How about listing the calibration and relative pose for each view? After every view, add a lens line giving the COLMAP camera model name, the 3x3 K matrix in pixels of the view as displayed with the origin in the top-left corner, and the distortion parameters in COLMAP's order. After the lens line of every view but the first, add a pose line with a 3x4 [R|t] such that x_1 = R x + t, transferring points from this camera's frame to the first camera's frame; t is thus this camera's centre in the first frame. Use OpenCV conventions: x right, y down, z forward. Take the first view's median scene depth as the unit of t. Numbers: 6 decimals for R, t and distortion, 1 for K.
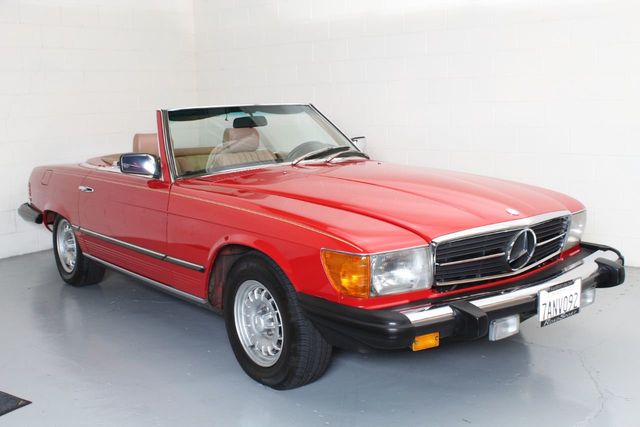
lens RADIAL K [[715.6, 0, 319.6], [0, 715.6, 224.9], [0, 0, 1]] dist [-0.021473, -0.010965]
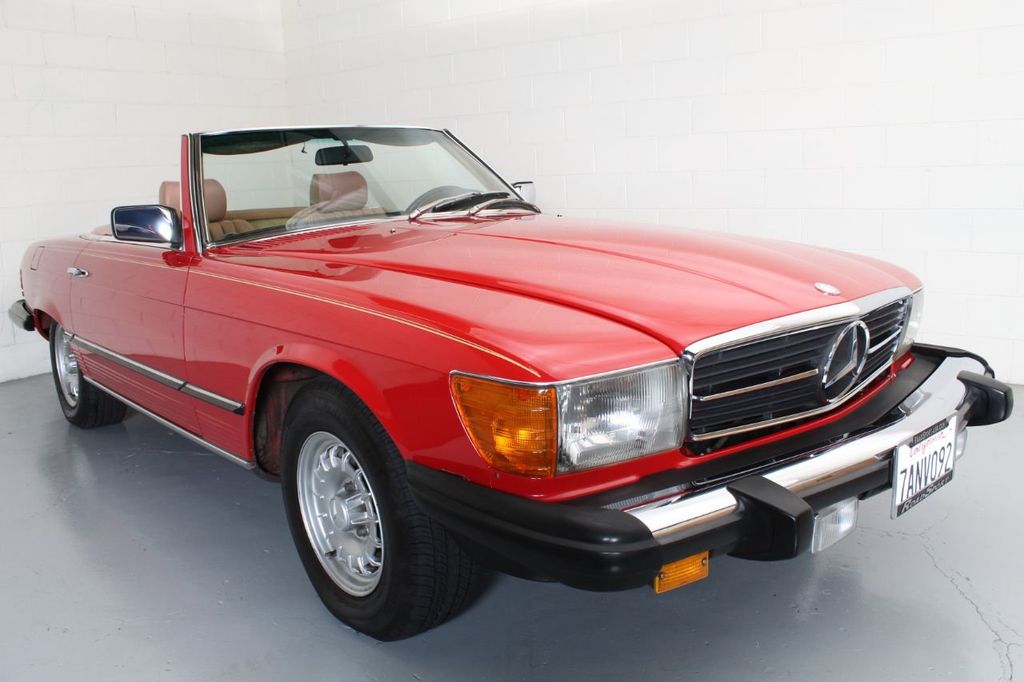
lens RADIAL K [[860.7, 0, 512.0], [0, 860.7, 341.0], [0, 0, 1]] dist [-0.107414, 0.017852]
pose [[0.998965, -0.020452, 0.040626, 0.017192], [0.019695, 0.999626, 0.018956, 0.003134], [-0.040998, -0.018136, 0.998995, 0.377862]]
